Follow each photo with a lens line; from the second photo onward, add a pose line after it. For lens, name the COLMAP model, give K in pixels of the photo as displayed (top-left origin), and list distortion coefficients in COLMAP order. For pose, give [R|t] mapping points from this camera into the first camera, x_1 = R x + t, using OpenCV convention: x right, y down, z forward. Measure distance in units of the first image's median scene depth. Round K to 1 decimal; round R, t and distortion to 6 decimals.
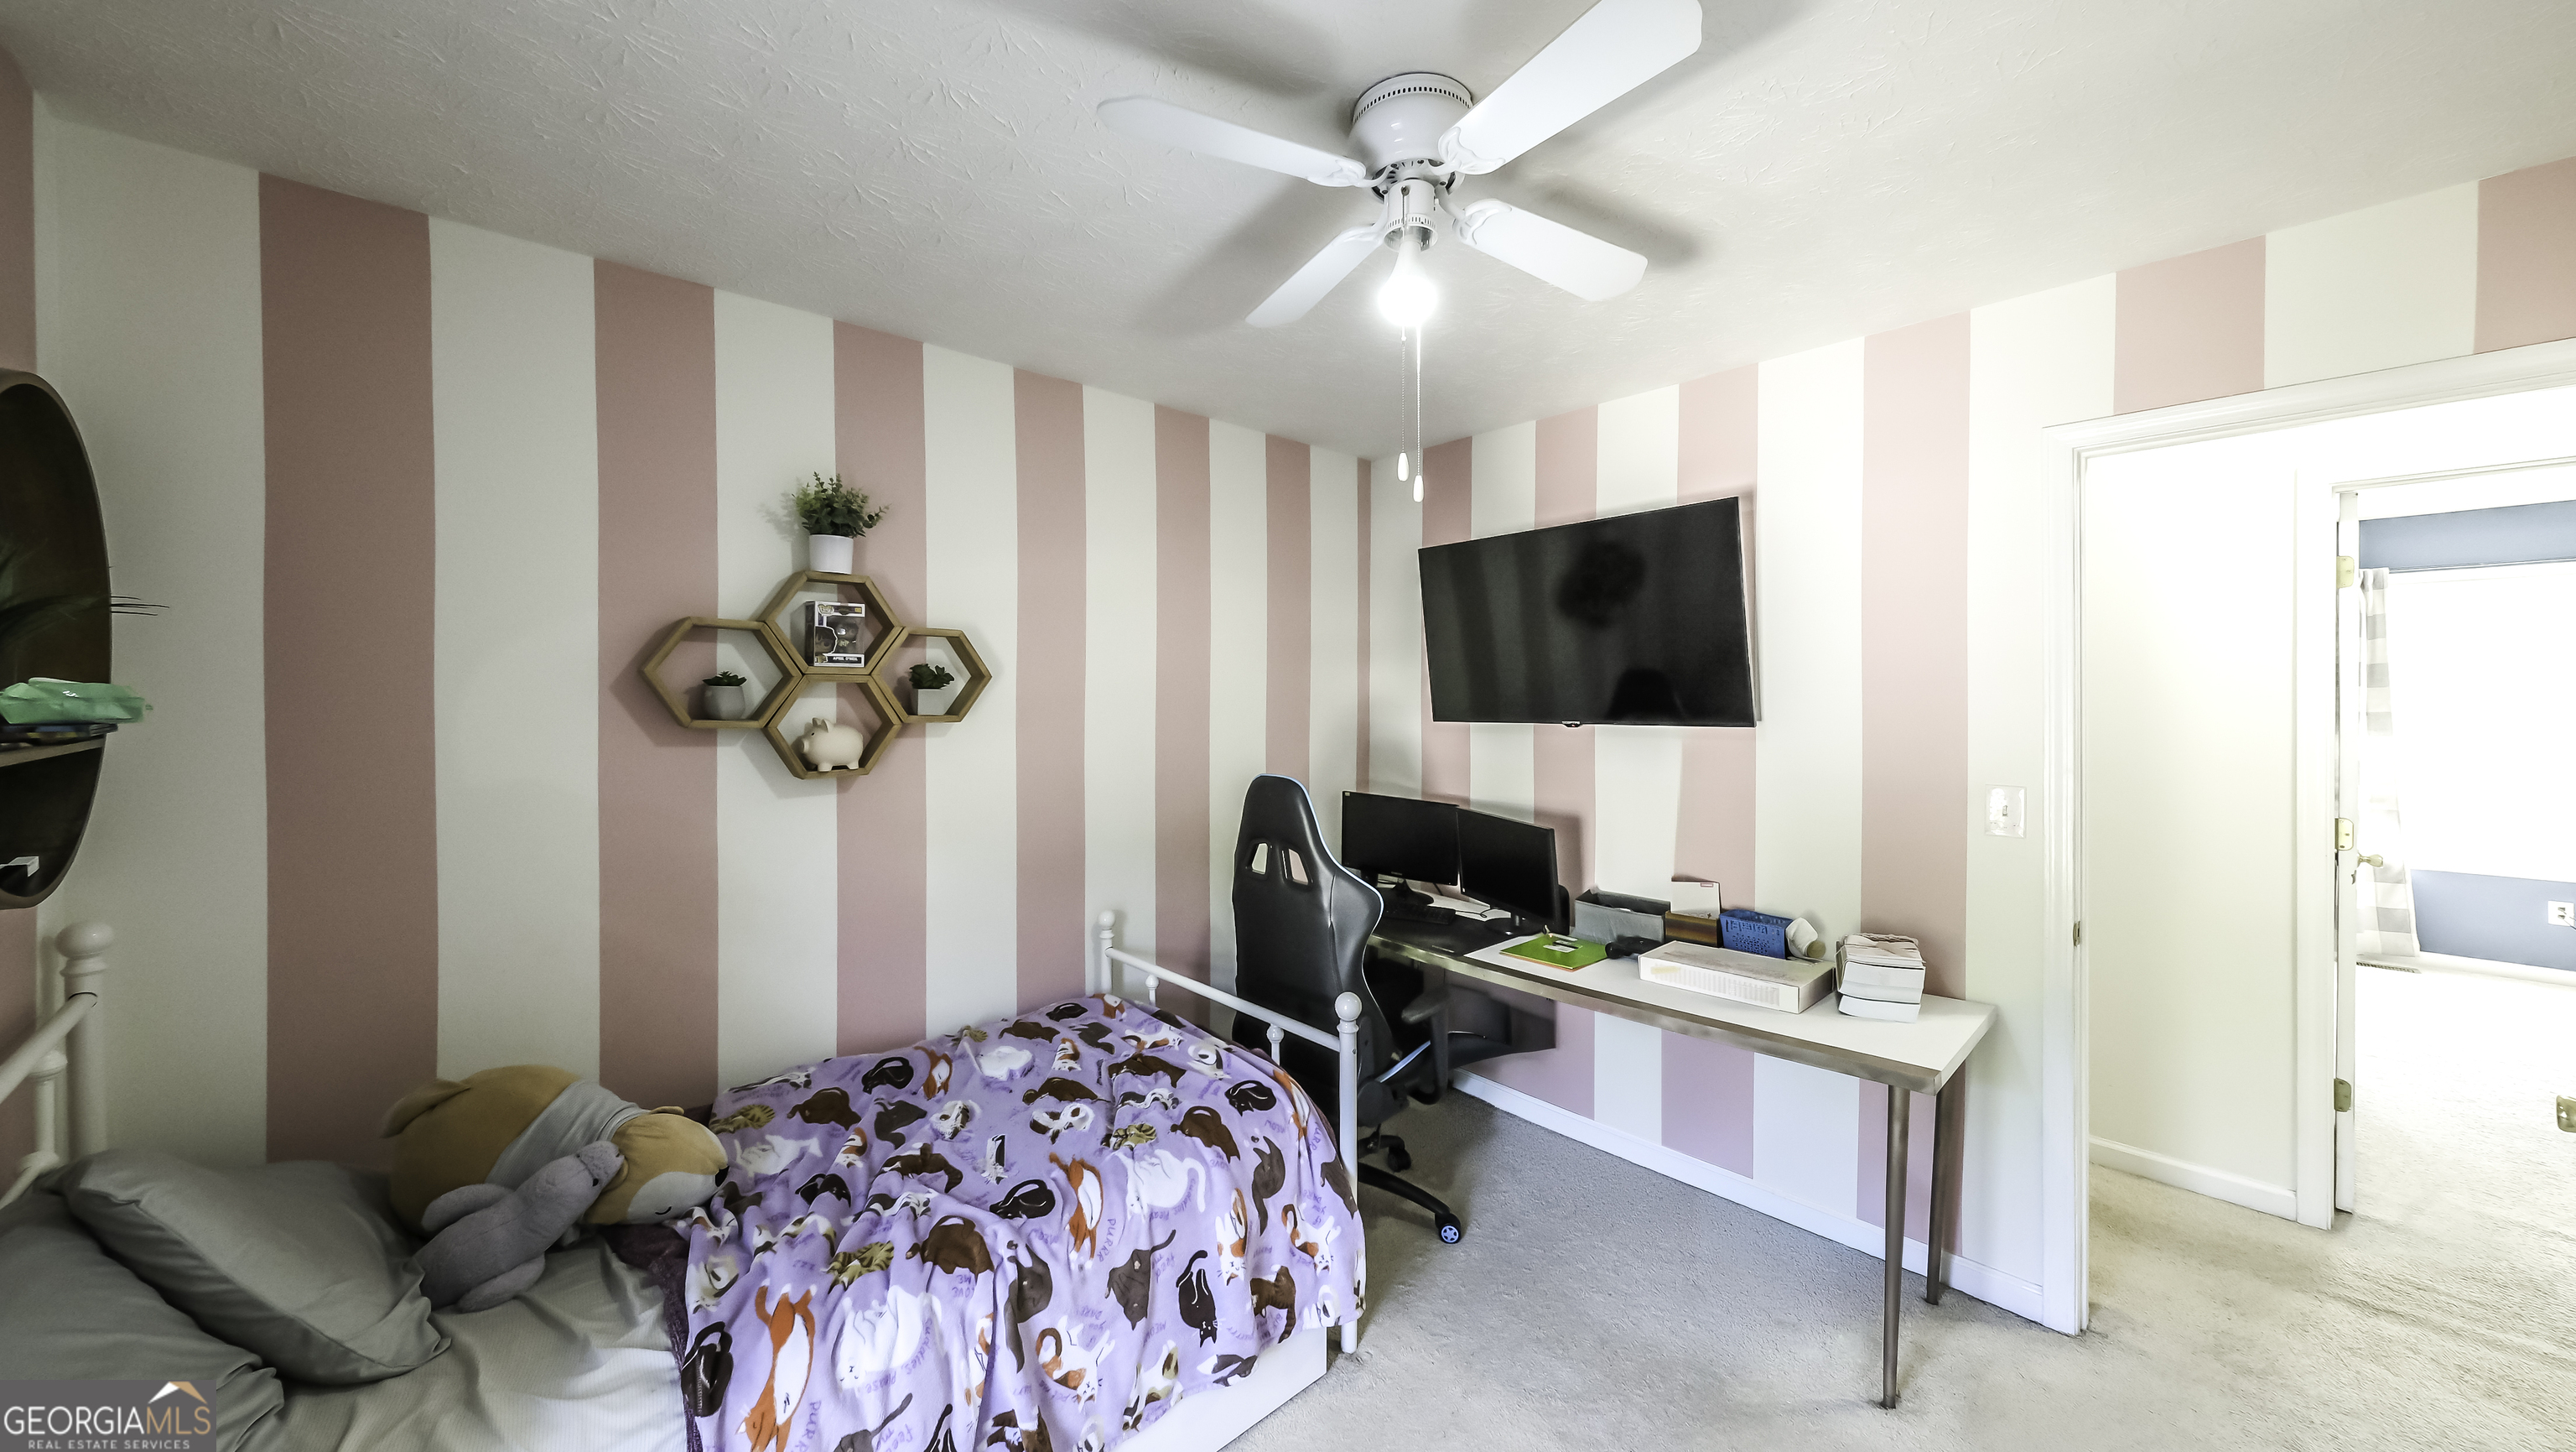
lens RADIAL K [[916.3, 0, 1284.5], [0, 916.3, 701.6], [0, 0, 1]] dist [0.021855, 0.000001]
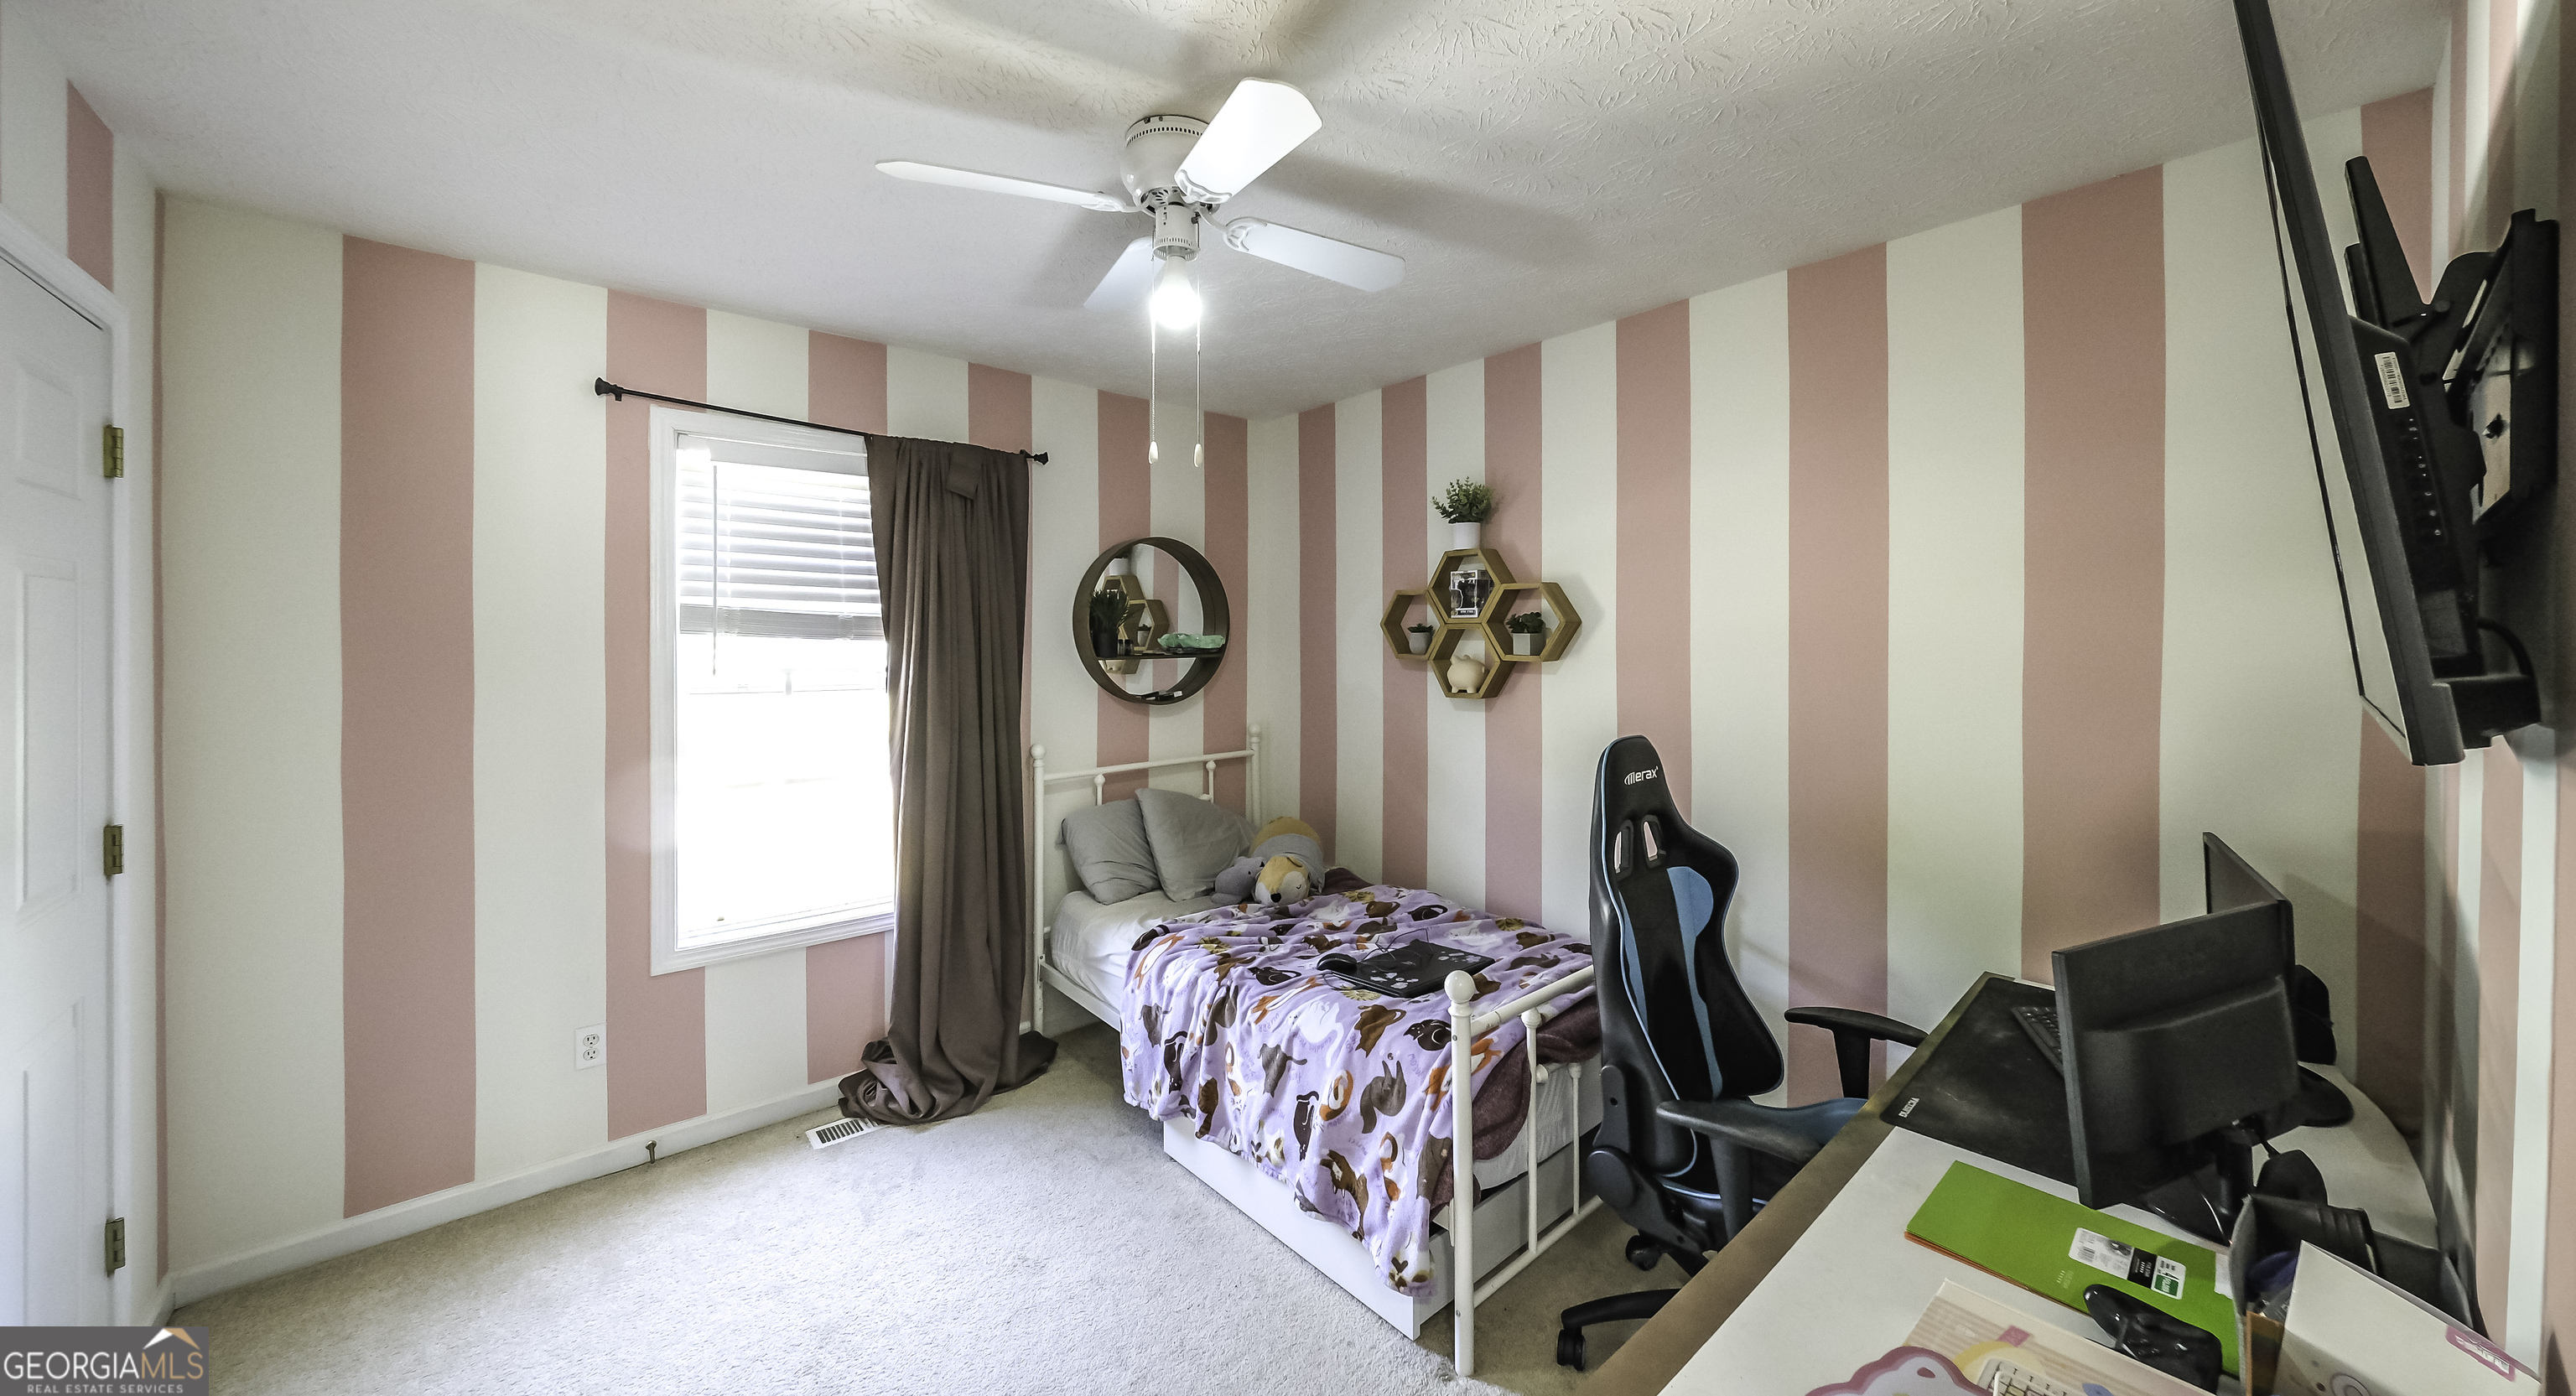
lens RADIAL K [[898.9, 0, 1283.6], [0, 898.9, 649.1], [0, 0, 1]] dist [-0.000181, -0.000050]
pose [[-0.028820, 0.002346, -0.999582, 0.856088], [-0.008482, 0.999961, 0.002592, 0.007869], [0.999549, 0.008553, -0.028799, 0.775657]]
